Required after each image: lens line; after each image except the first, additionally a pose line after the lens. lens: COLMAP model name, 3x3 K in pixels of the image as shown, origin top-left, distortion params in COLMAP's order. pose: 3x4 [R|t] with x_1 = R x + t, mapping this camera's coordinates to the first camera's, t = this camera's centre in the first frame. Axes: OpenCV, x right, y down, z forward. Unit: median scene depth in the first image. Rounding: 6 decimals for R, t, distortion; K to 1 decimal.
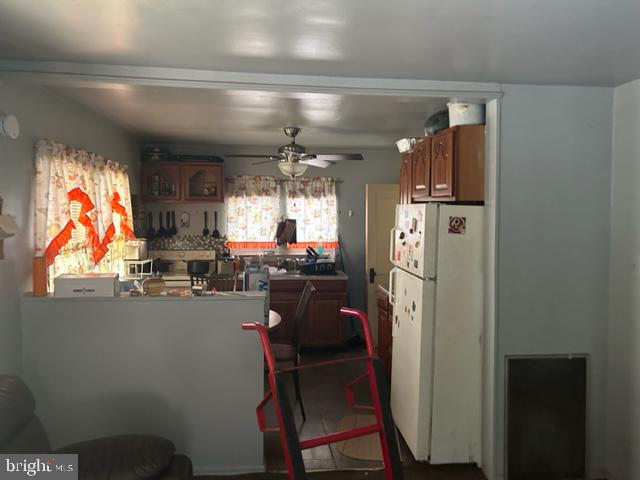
lens RADIAL K [[491.4, 0, 330.7], [0, 491.4, 231.4], [0, 0, 1]] dist [0.089448, -0.133744]
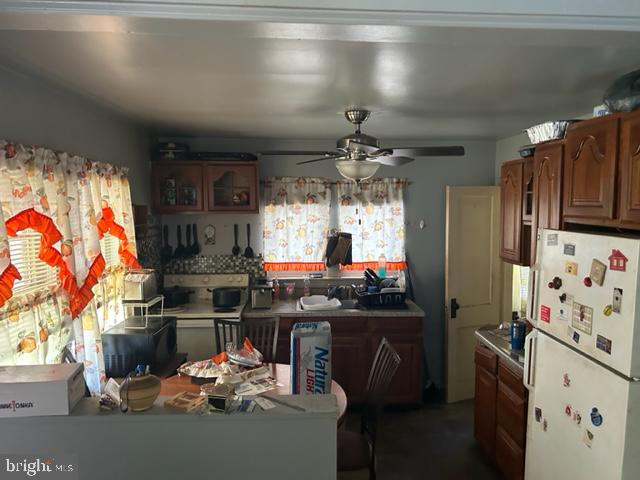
lens RADIAL K [[491.4, 0, 330.7], [0, 491.4, 231.4], [0, 0, 1]] dist [0.089448, -0.133744]
pose [[0.997954, -0.003878, -0.063812, -0.058806], [0.004782, 0.999890, 0.014011, -0.042107], [0.063751, -0.014287, 0.997864, 0.254034]]
